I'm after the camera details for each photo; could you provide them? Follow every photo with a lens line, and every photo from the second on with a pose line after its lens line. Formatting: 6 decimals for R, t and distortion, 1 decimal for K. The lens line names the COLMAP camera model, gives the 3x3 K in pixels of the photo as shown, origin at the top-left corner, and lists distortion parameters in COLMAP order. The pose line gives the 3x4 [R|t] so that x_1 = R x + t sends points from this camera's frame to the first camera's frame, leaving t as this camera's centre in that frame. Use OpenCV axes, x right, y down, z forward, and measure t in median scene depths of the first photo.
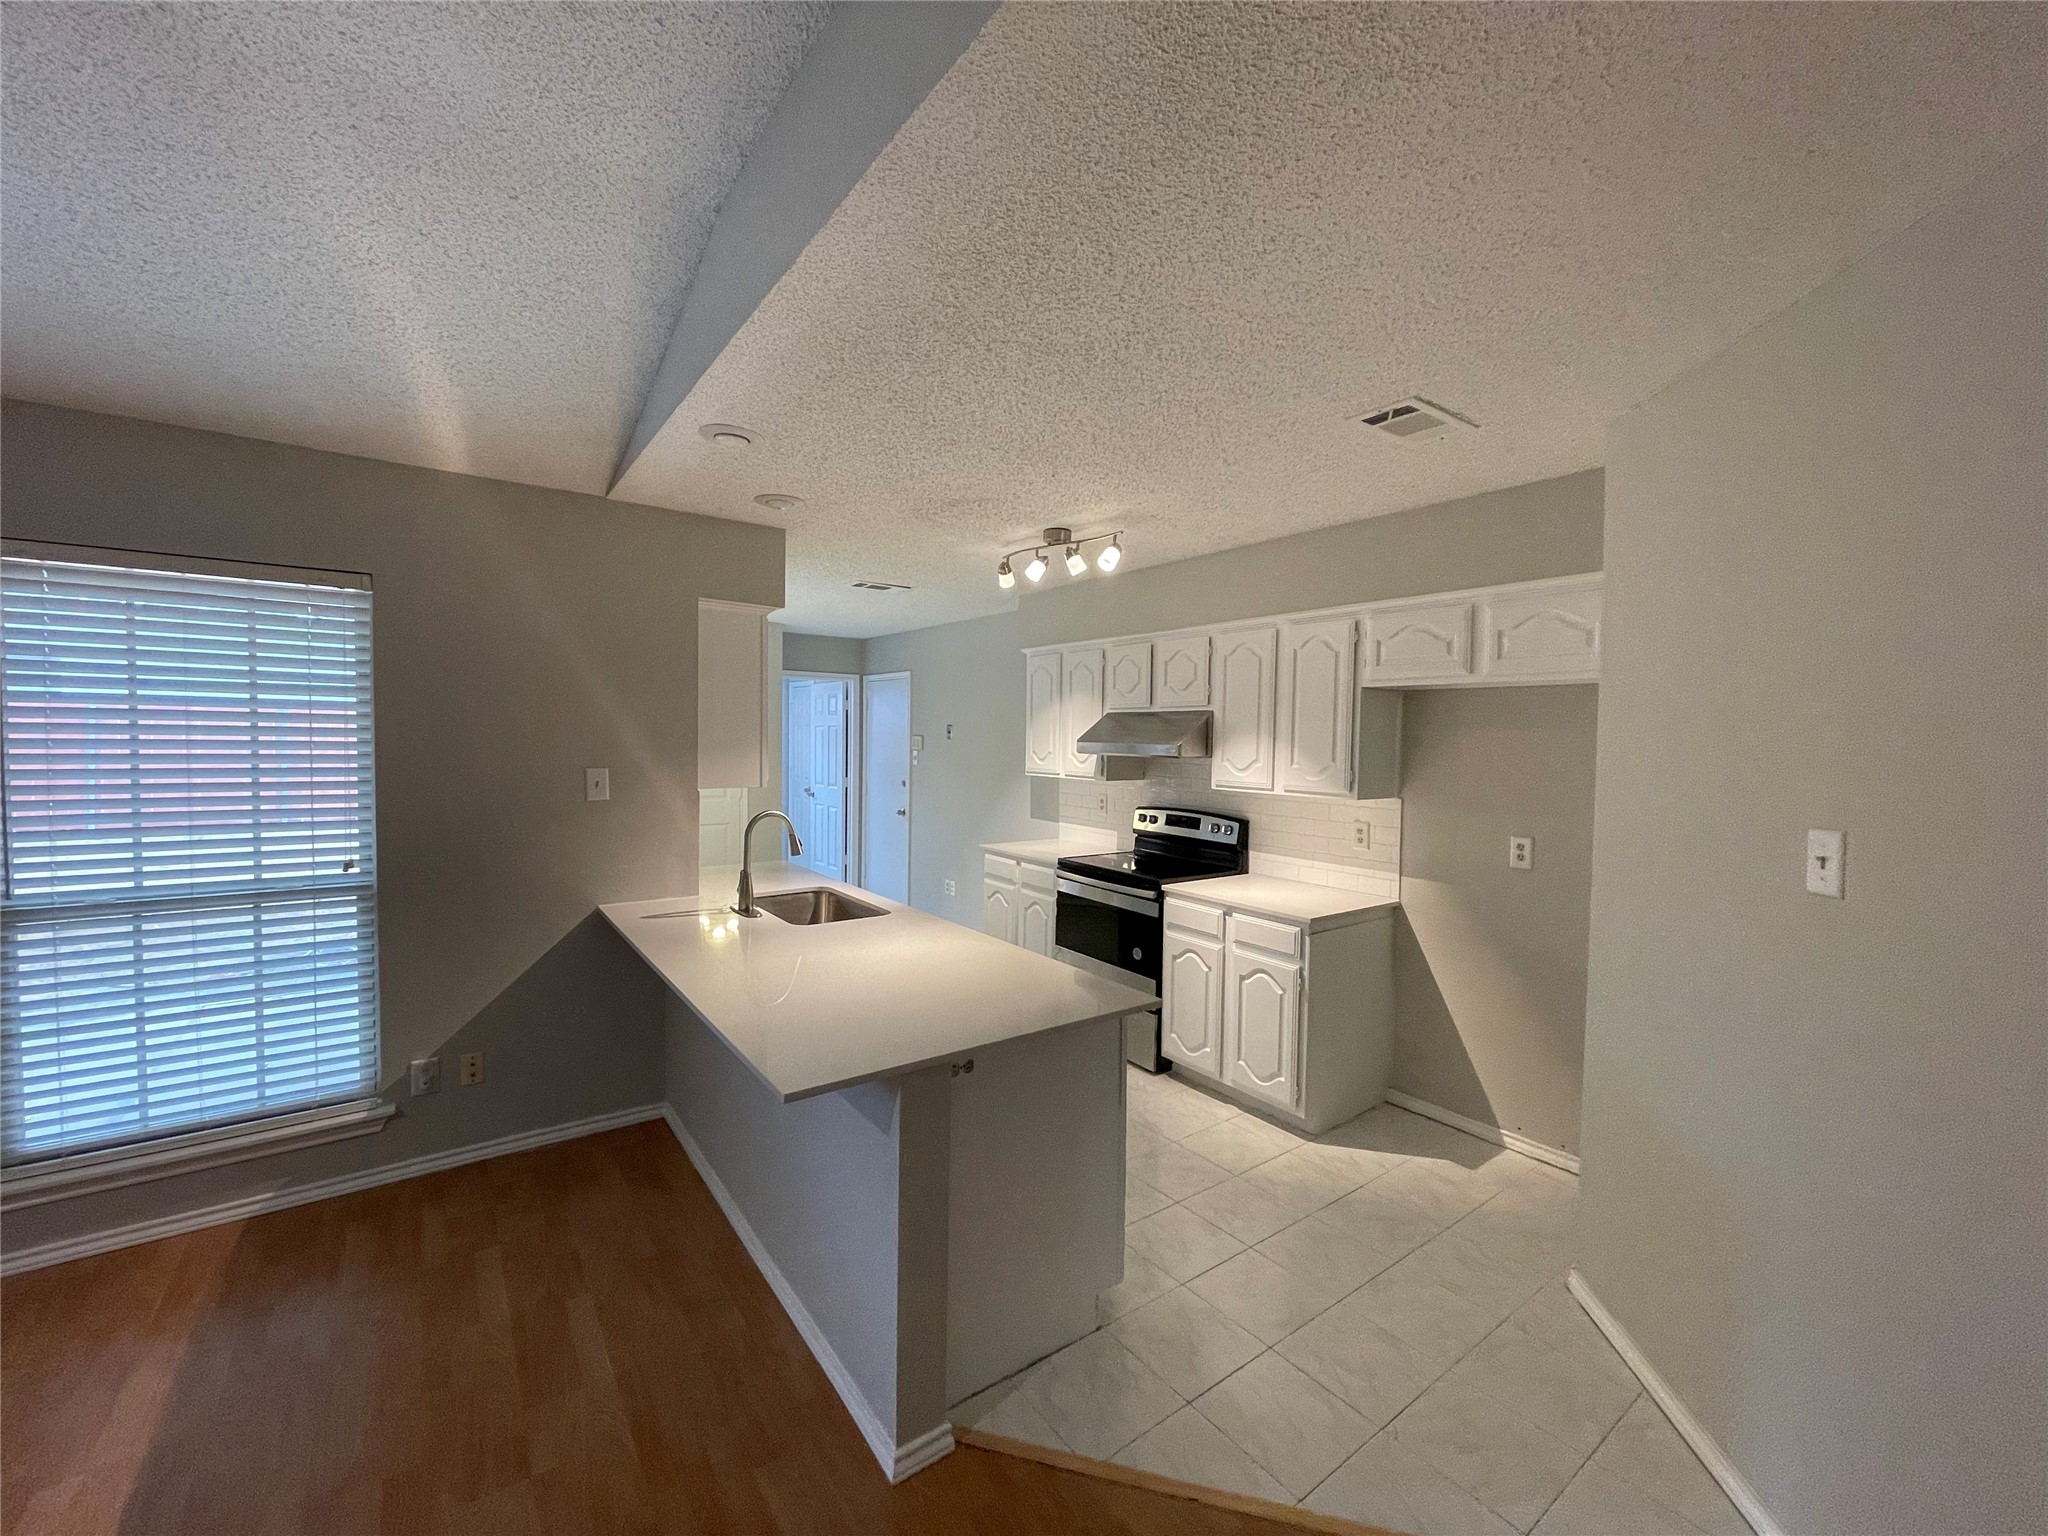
lens RADIAL K [[826.9, 0, 1022.1], [0, 826.9, 762.7], [0, 0, 1]] dist [-0.004167, 0.000637]
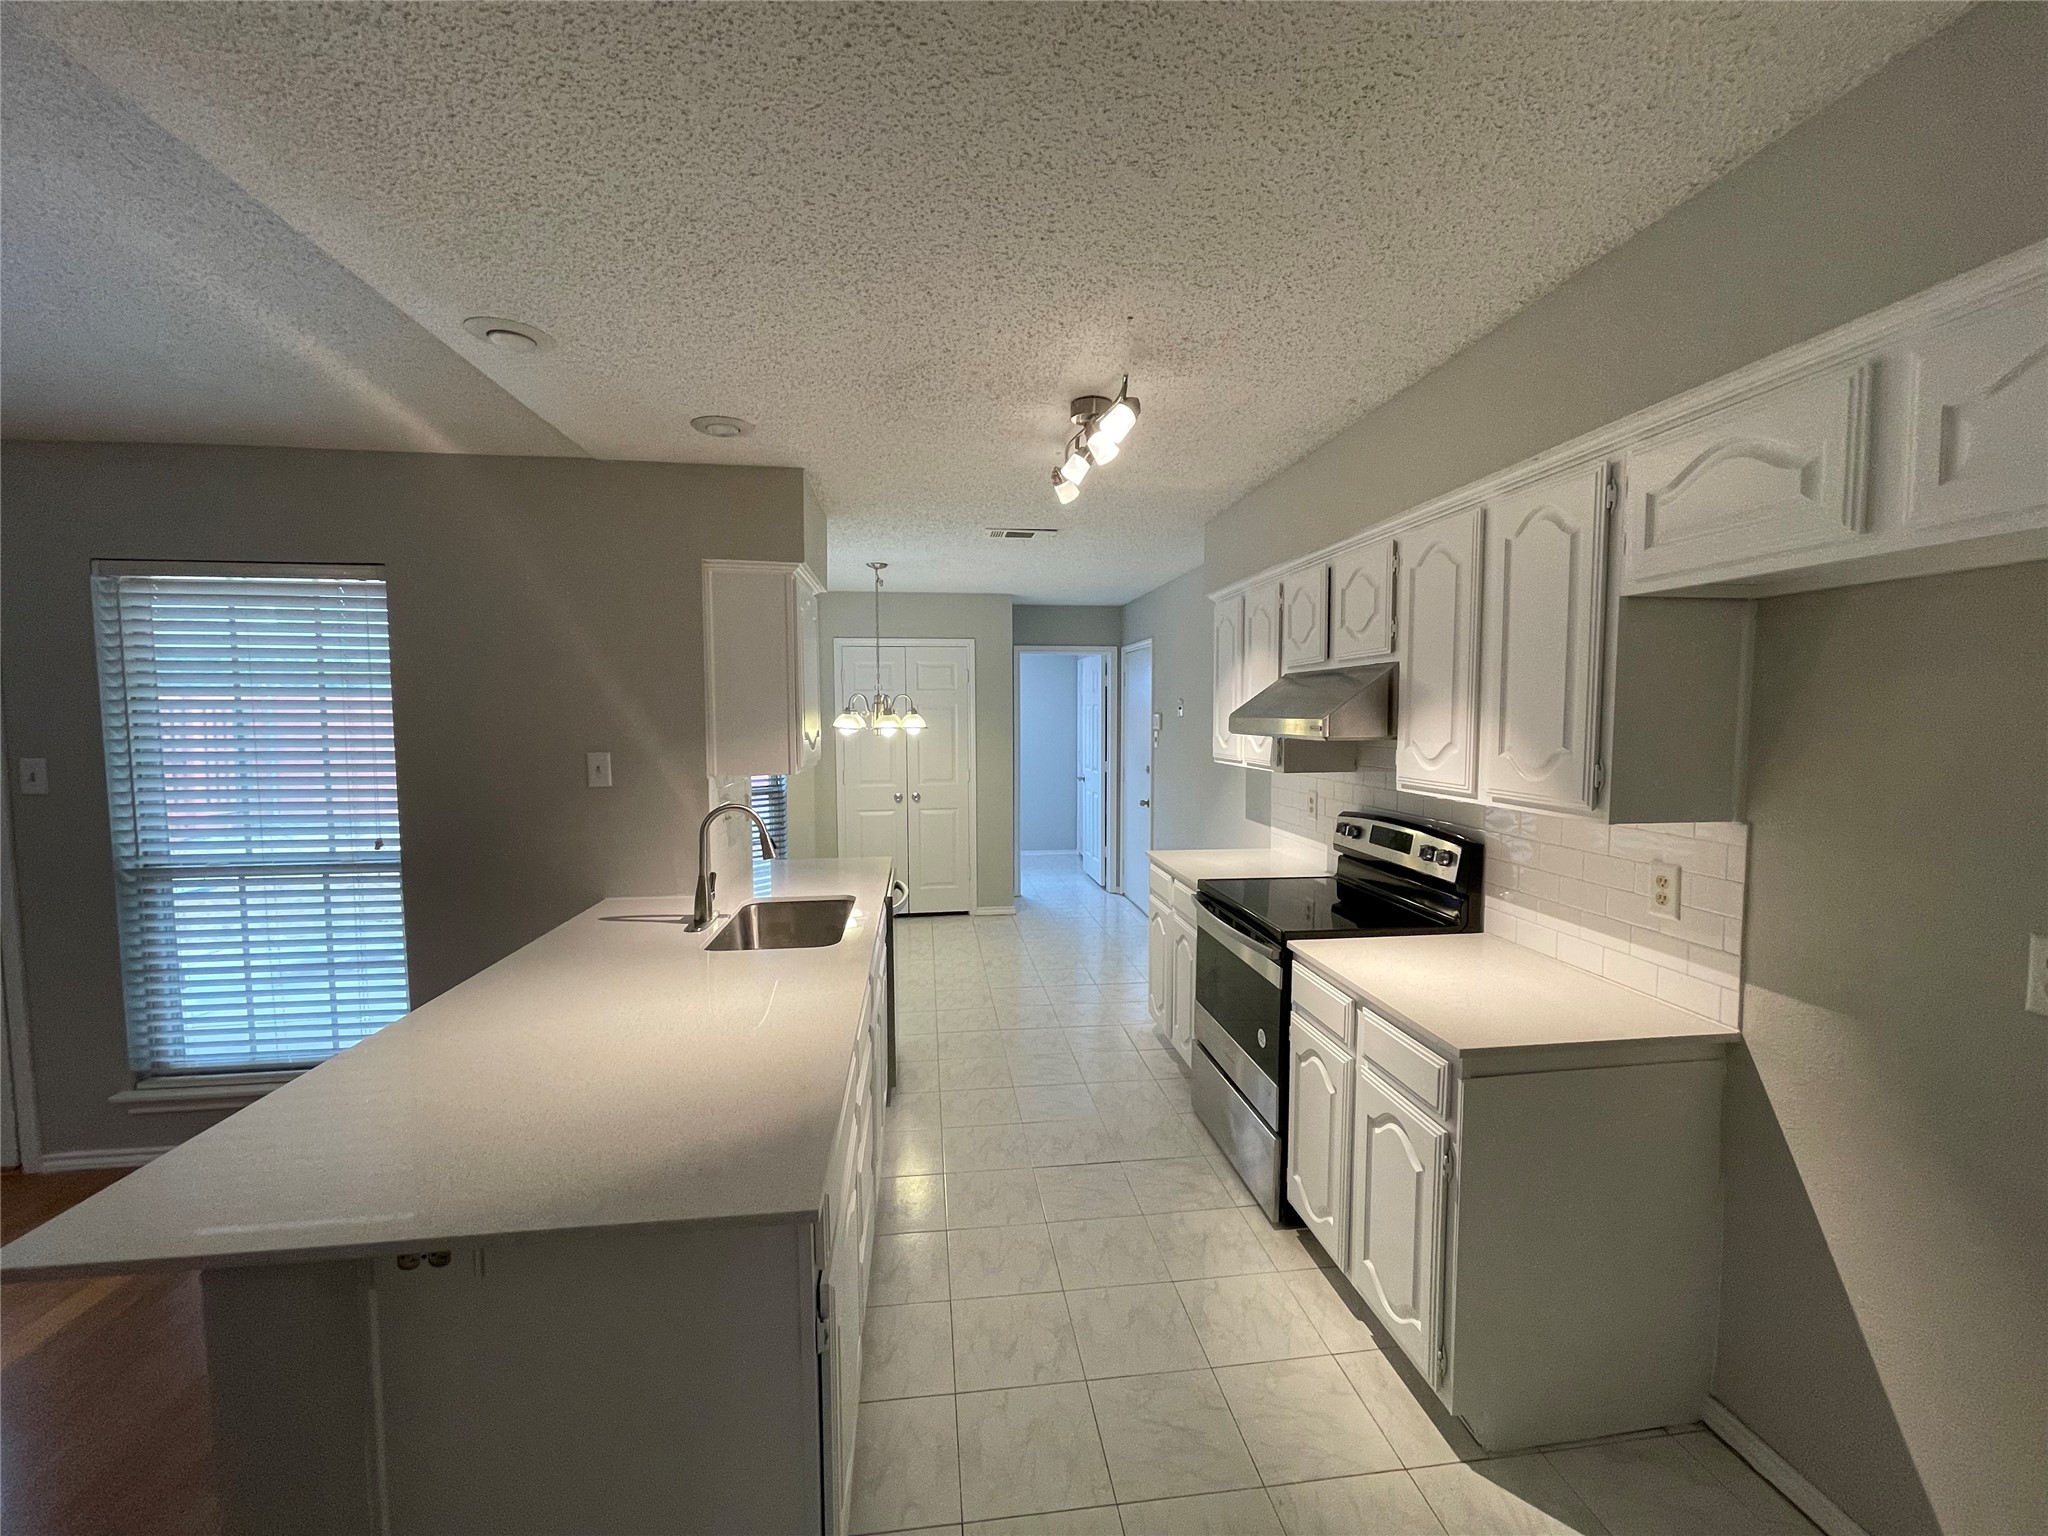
lens RADIAL K [[826.9, 0, 1025.1], [0, 826.9, 768.3], [0, 0, 1]] dist [-0.004167, 0.000637]
pose [[0.875576, 0.014977, -0.482847, 0.338018], [-0.000776, 0.999562, 0.029597, -0.003096], [0.483079, -0.025540, 0.875204, 0.393829]]
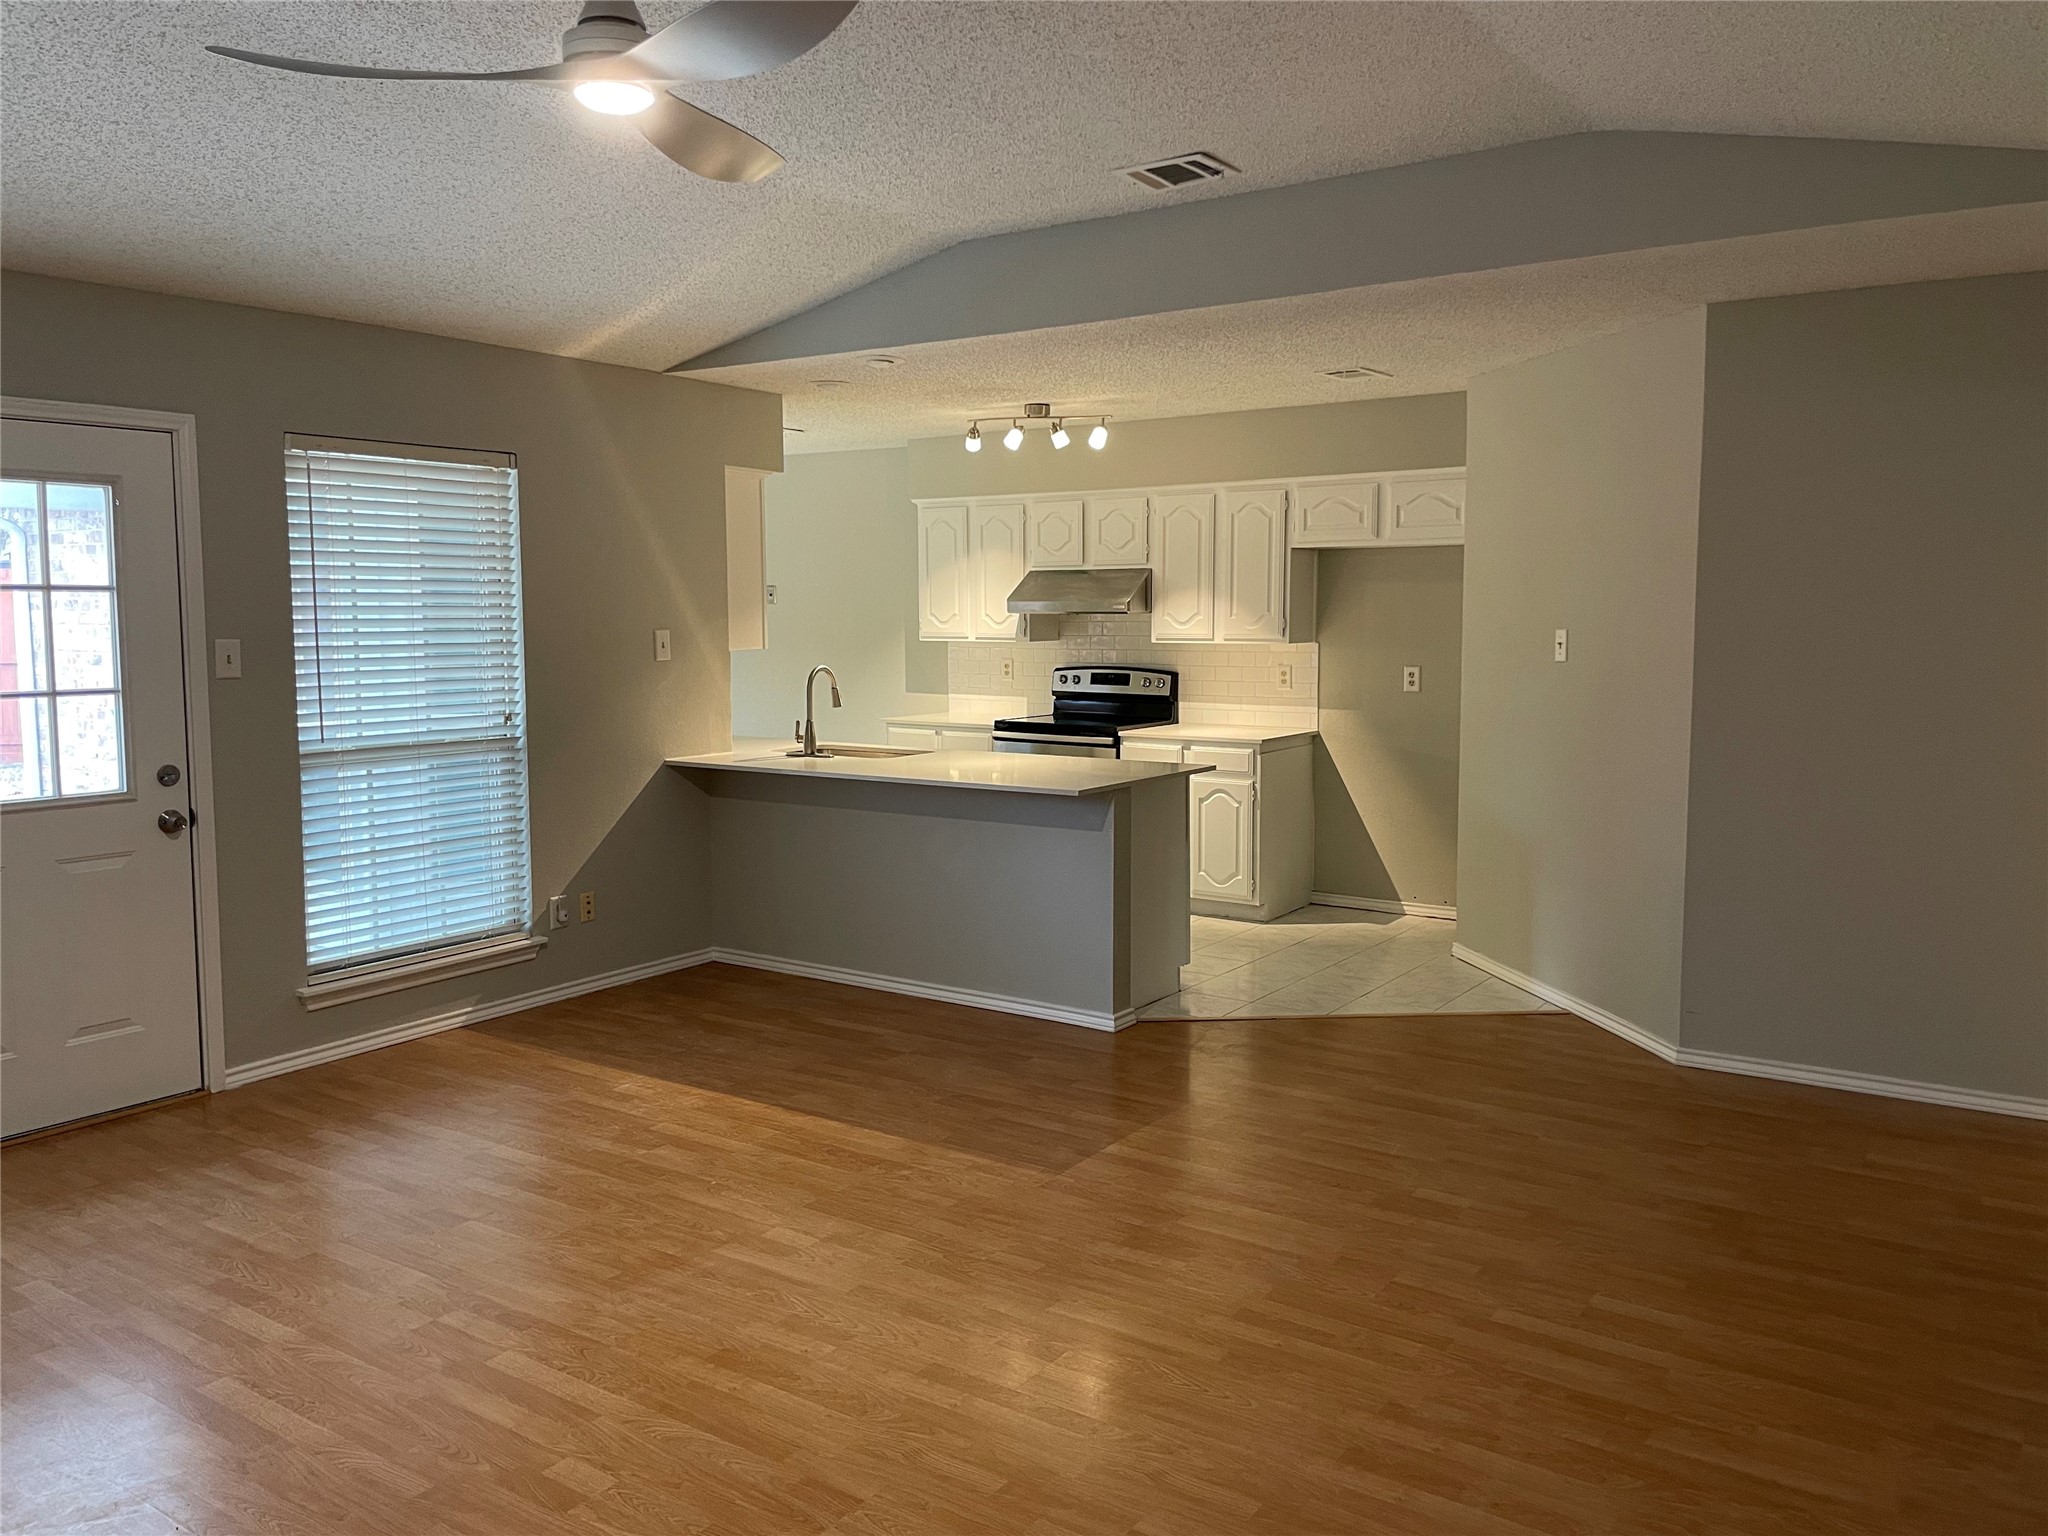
lens RADIAL K [[1574.1, 0, 1018.7], [0, 1574.1, 742.3], [0, 0, 1]] dist [0.083647, -0.020995]
pose [[0.944118, -0.046905, 0.326253, -0.711875], [0.028504, 0.997733, 0.060957, 0.037629], [-0.328372, -0.048251, 0.943315, -1.024199]]
